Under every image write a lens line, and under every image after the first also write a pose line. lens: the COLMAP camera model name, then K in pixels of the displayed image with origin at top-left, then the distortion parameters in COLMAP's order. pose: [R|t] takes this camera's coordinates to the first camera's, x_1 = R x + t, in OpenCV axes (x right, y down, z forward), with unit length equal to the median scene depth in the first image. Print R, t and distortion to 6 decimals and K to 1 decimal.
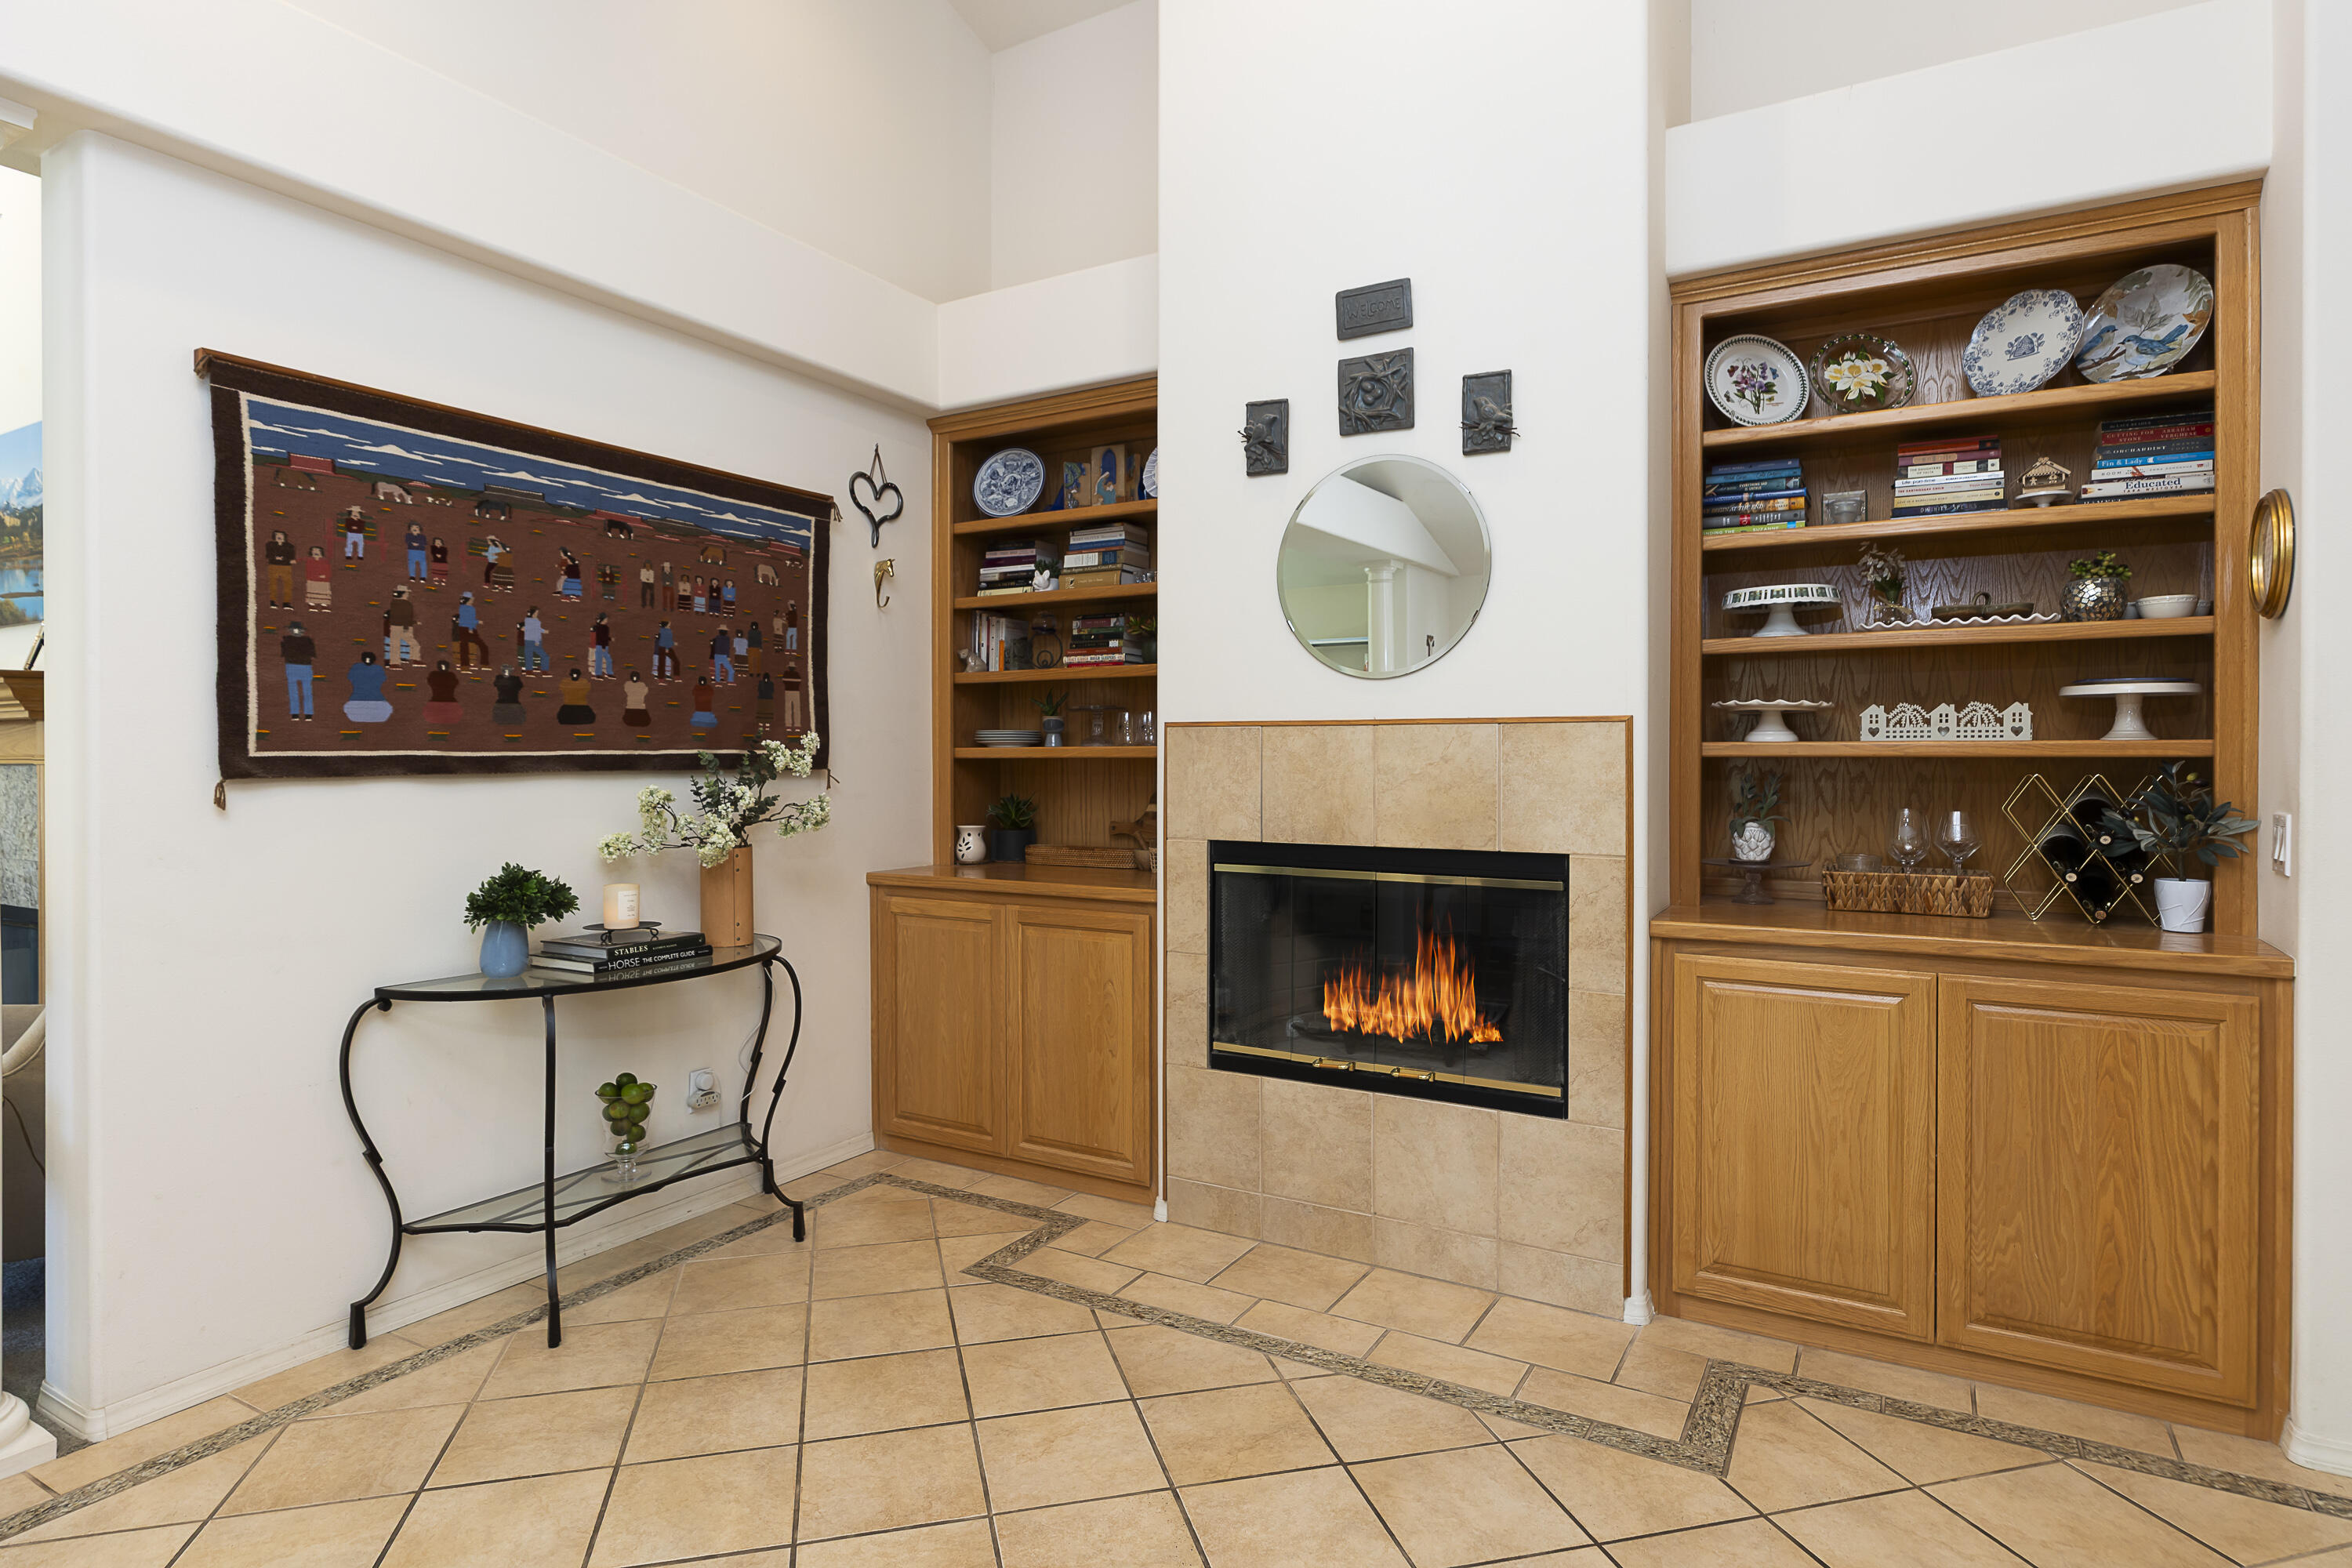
lens RADIAL K [[1255.3, 0, 1176.3], [0, 1255.3, 767.6], [0, 0, 1]] dist [0.011820, 0.000978]
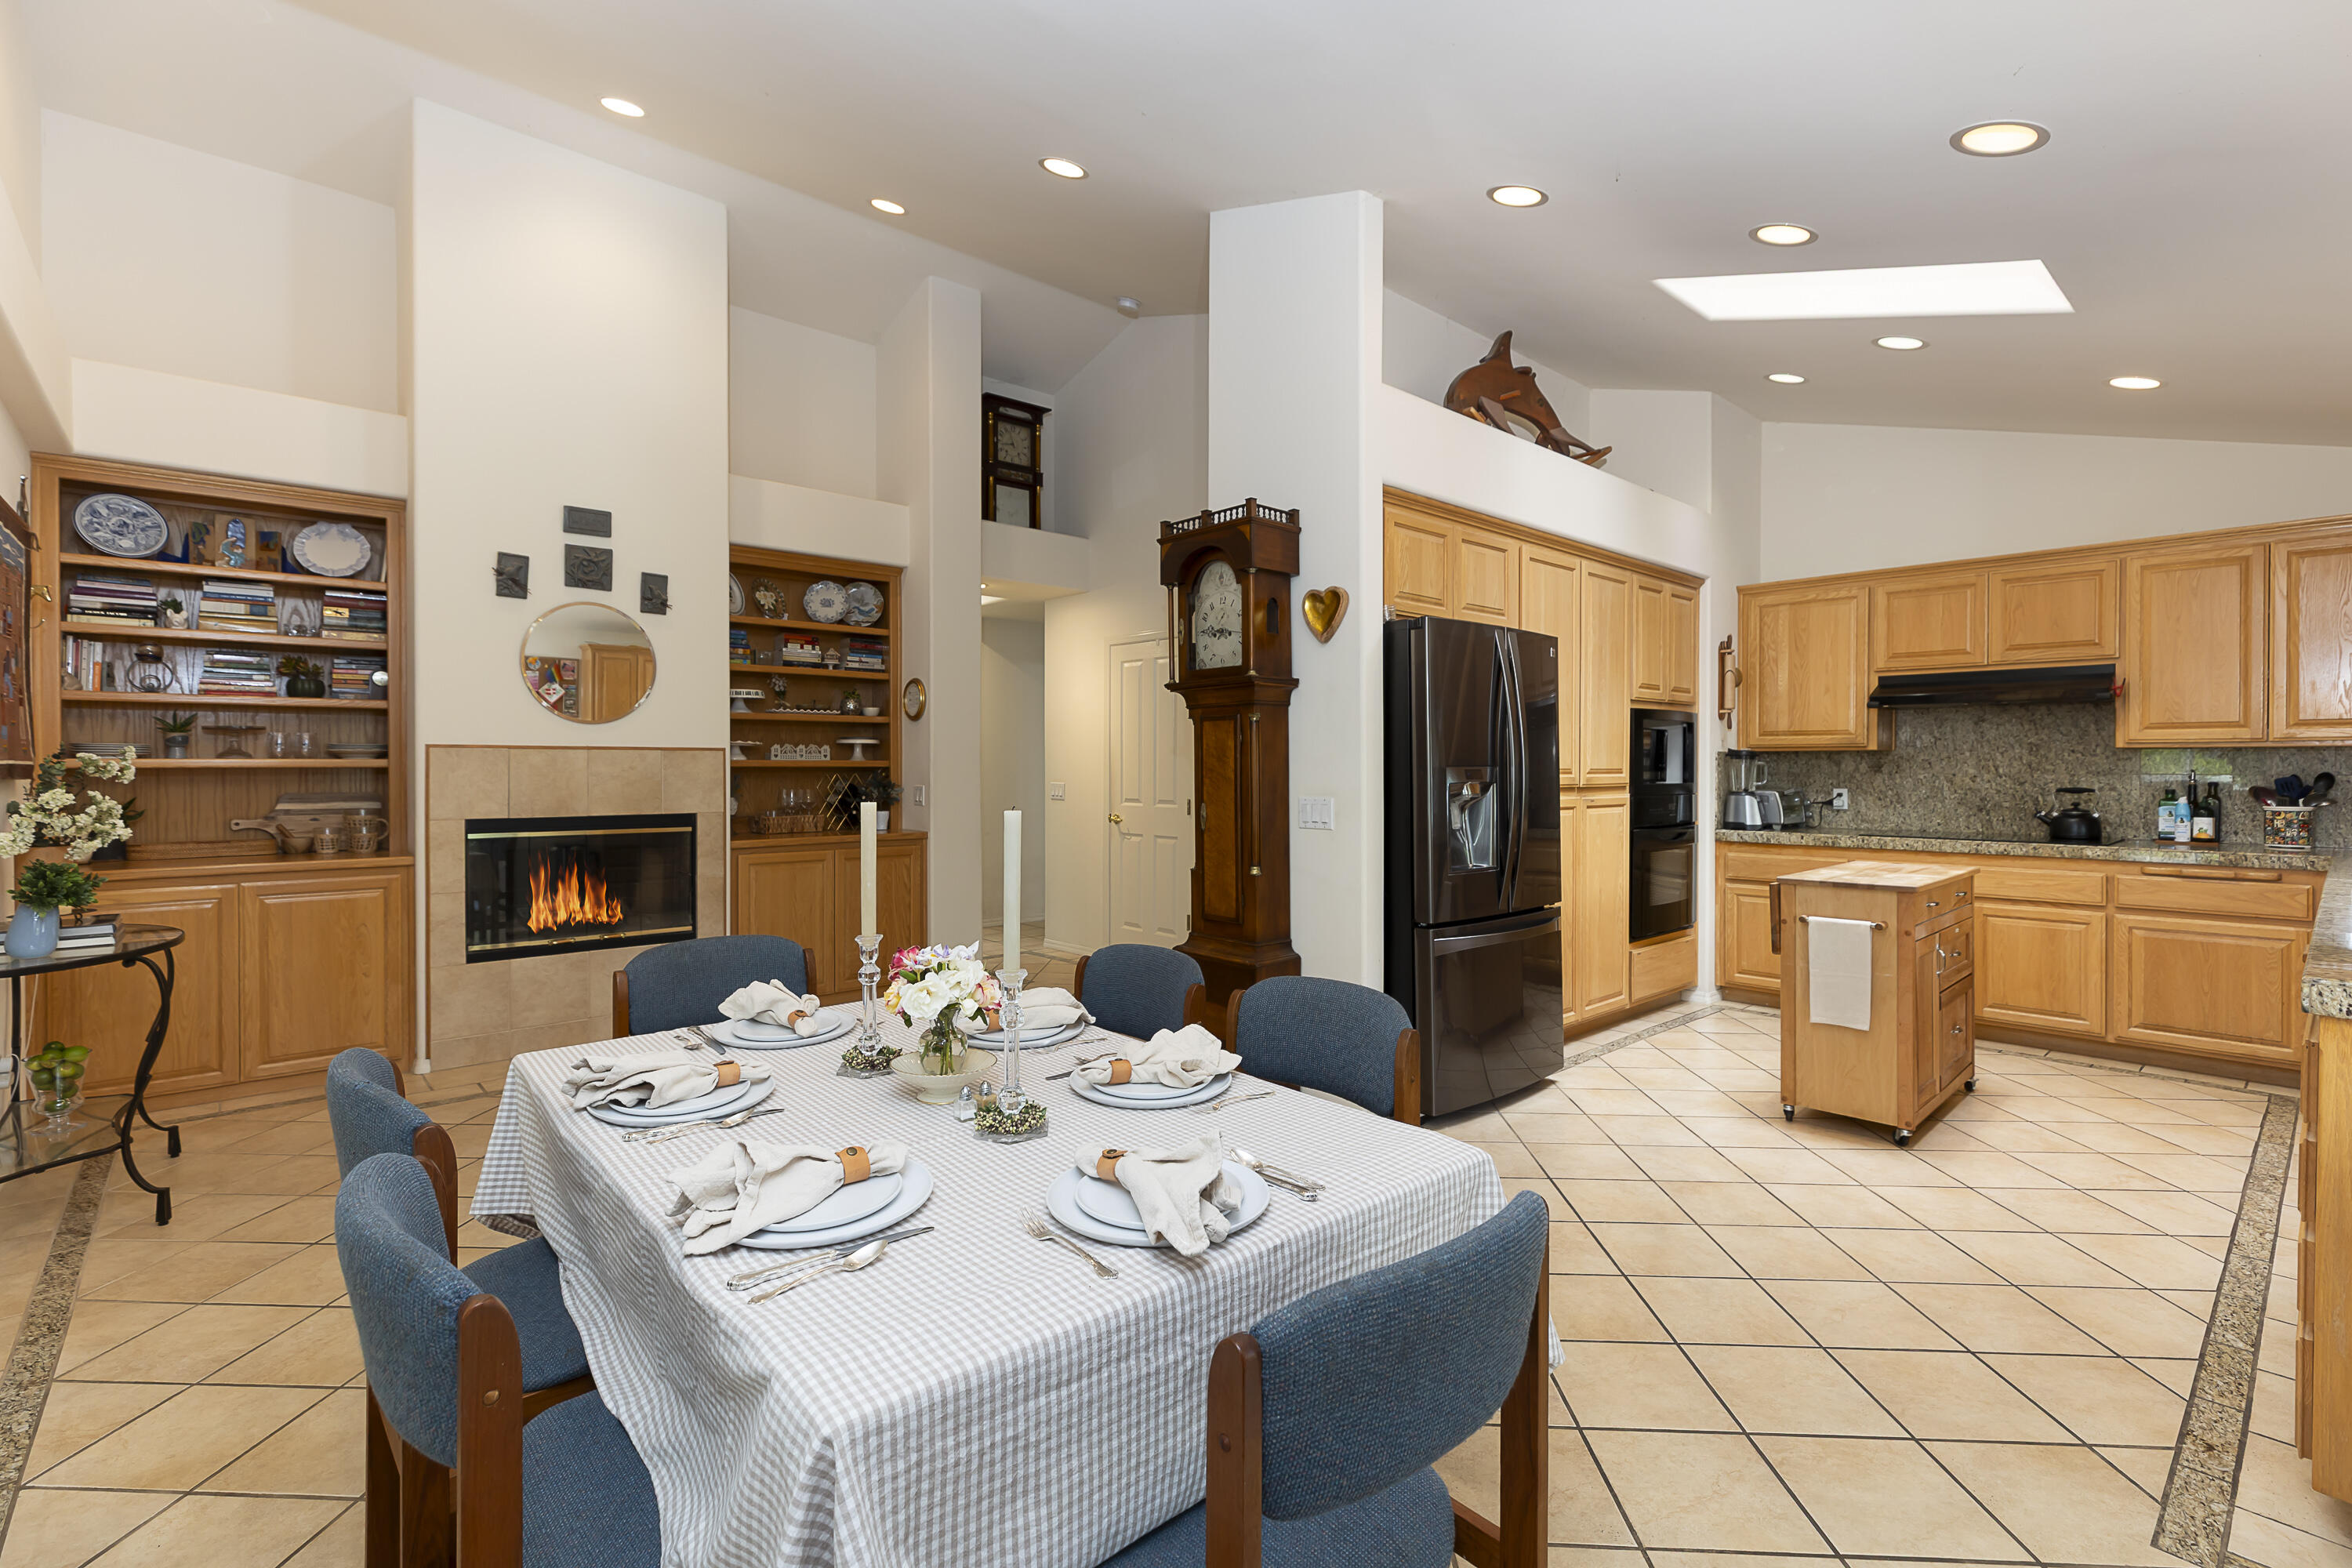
lens RADIAL K [[1063.8, 0, 1180.6], [0, 1063.8, 776.5], [0, 0, 1]] dist [0.001141, 0.000010]
pose [[0.298845, -0.010505, 0.954244, -1.063622], [0.006182, 0.999940, 0.009072, -0.003199], [-0.954282, 0.003188, 0.298891, -0.281034]]
